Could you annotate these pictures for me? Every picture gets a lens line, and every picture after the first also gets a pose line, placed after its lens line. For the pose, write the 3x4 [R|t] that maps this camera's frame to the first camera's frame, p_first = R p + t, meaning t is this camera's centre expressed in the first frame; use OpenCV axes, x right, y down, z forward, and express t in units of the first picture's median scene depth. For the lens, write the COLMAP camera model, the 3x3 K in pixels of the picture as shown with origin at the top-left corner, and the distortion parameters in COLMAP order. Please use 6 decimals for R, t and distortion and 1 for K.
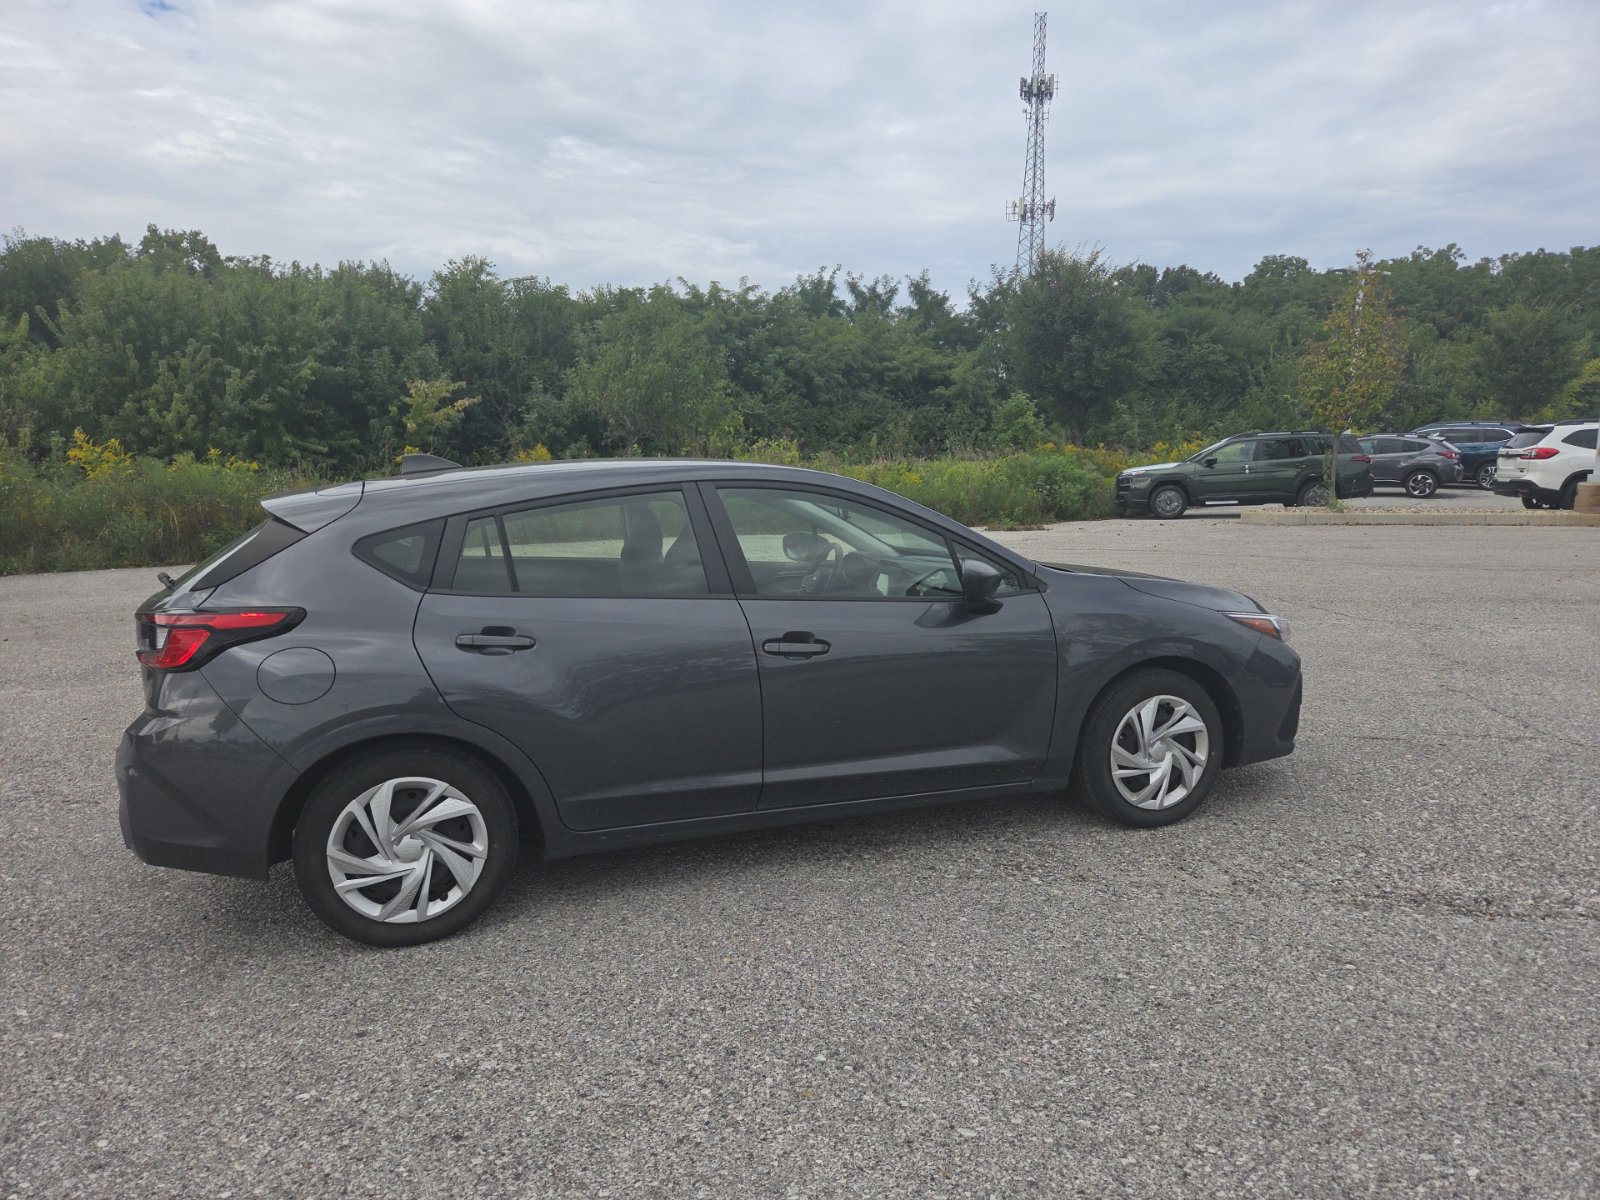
lens RADIAL K [[1062.9, 0, 826.7], [0, 1062.9, 615.3], [0, 0, 1]] dist [0.064259, -0.049360]
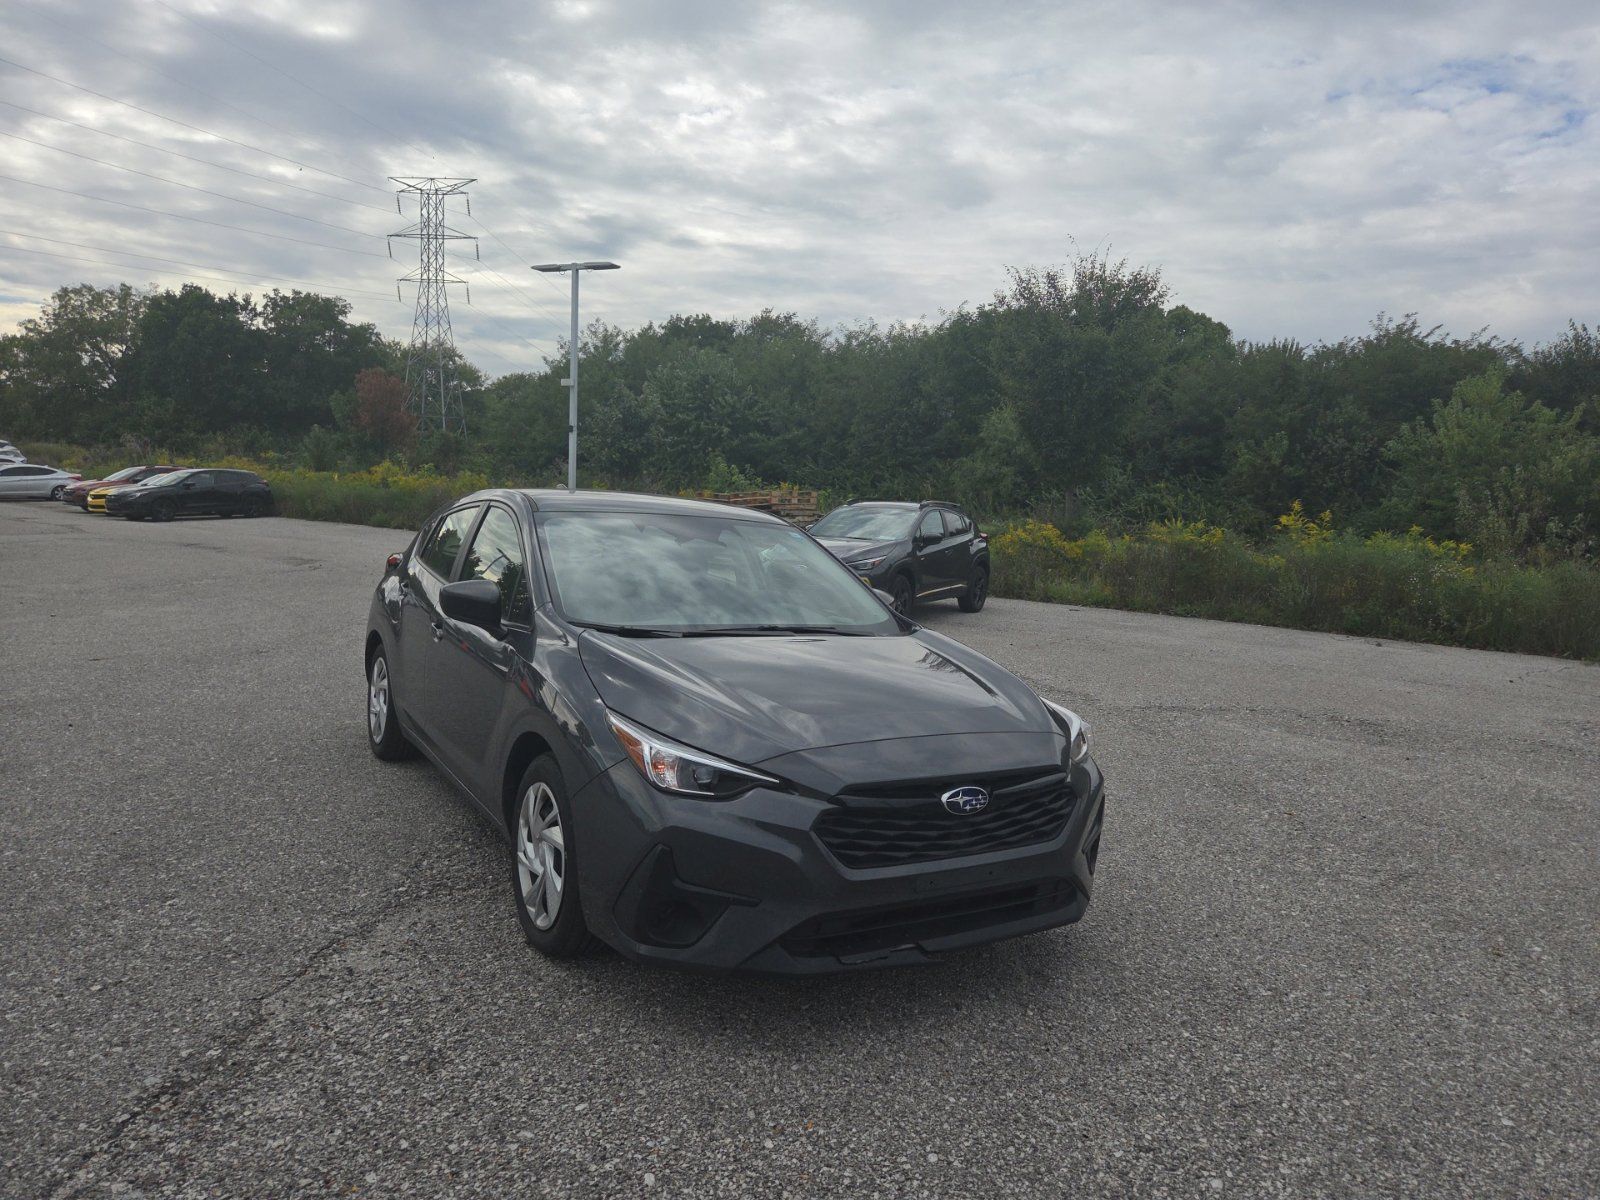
lens RADIAL K [[1086.3, 0, 826.6], [0, 1086.3, 599.0], [0, 0, 1]] dist [0.063035, -0.050295]
pose [[0.206059, 0.105846, -0.972798, 0.143797], [-0.204892, 0.976763, 0.062877, -0.019696], [0.956848, 0.186363, 0.222958, 0.125531]]
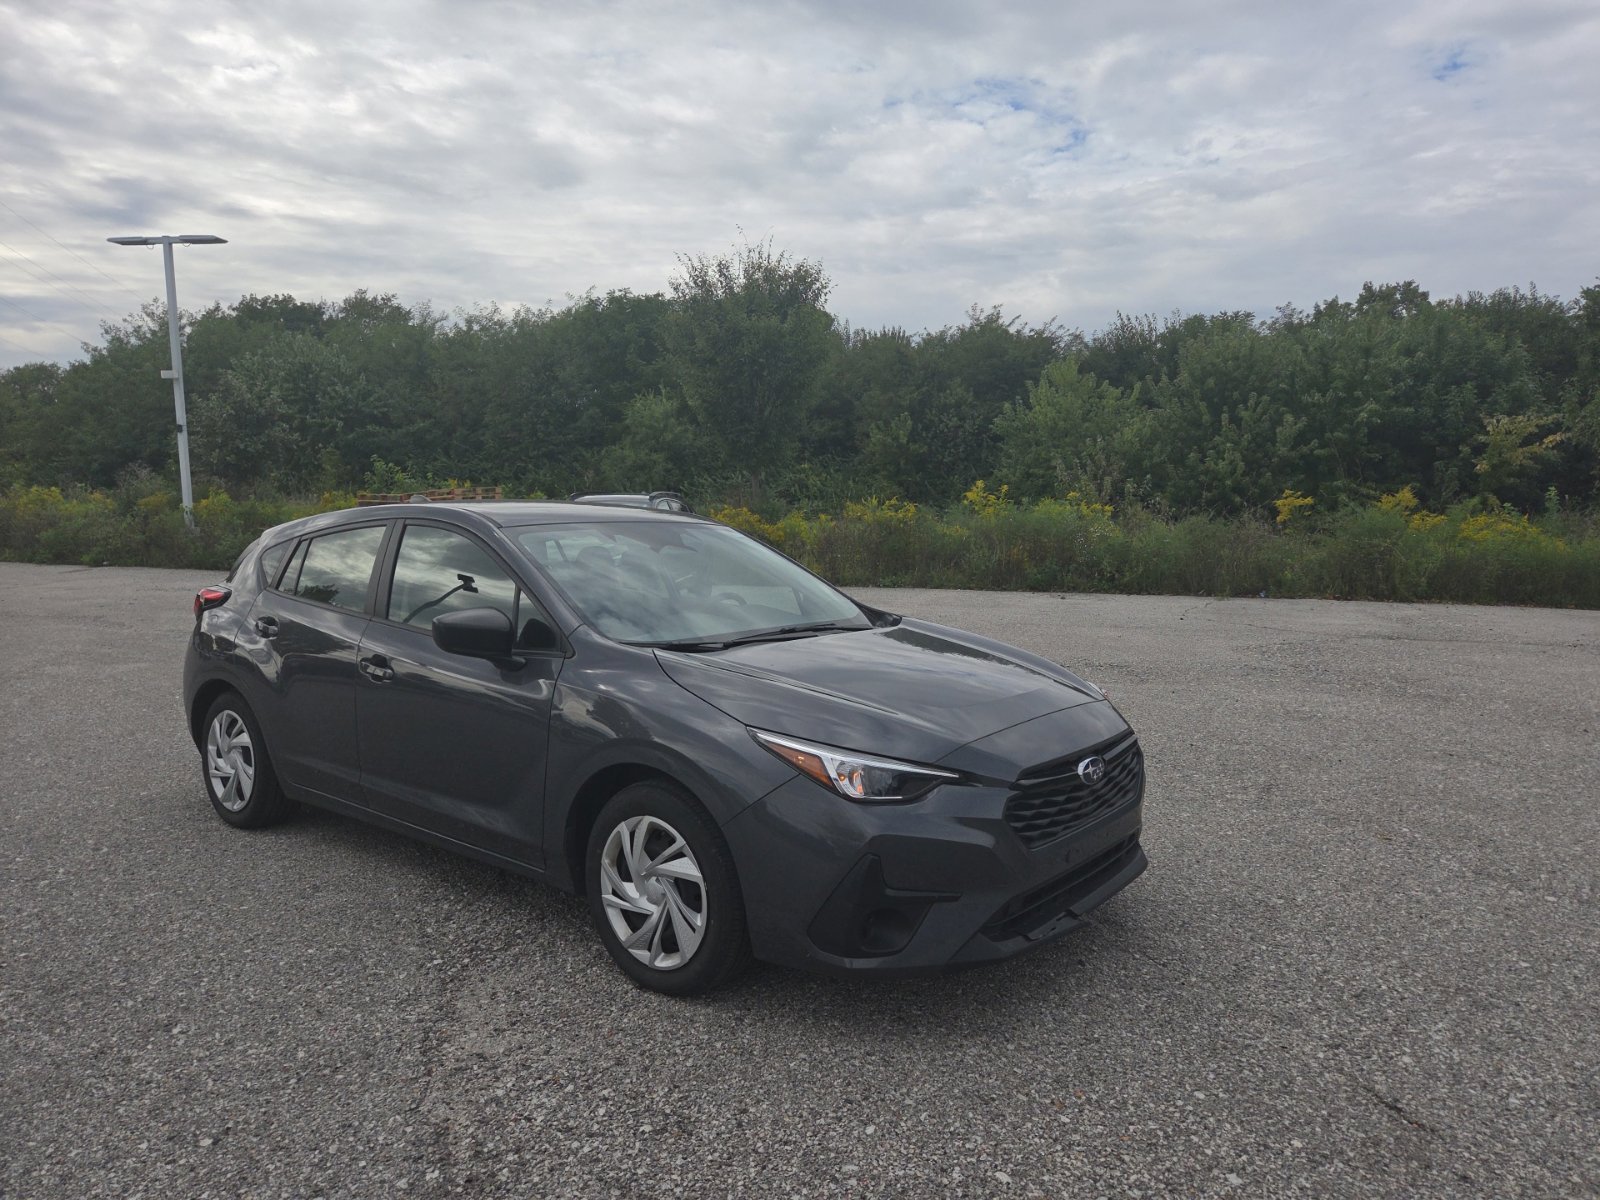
lens RADIAL K [[1083.7, 0, 830.9], [0, 1083.7, 596.4], [0, 0, 1]] dist [0.063039, -0.049134]
pose [[0.529694, 0.084645, -0.843954, 0.127414], [-0.134804, 0.990762, 0.014761, -0.013424], [0.837408, 0.105950, 0.536212, 0.084302]]
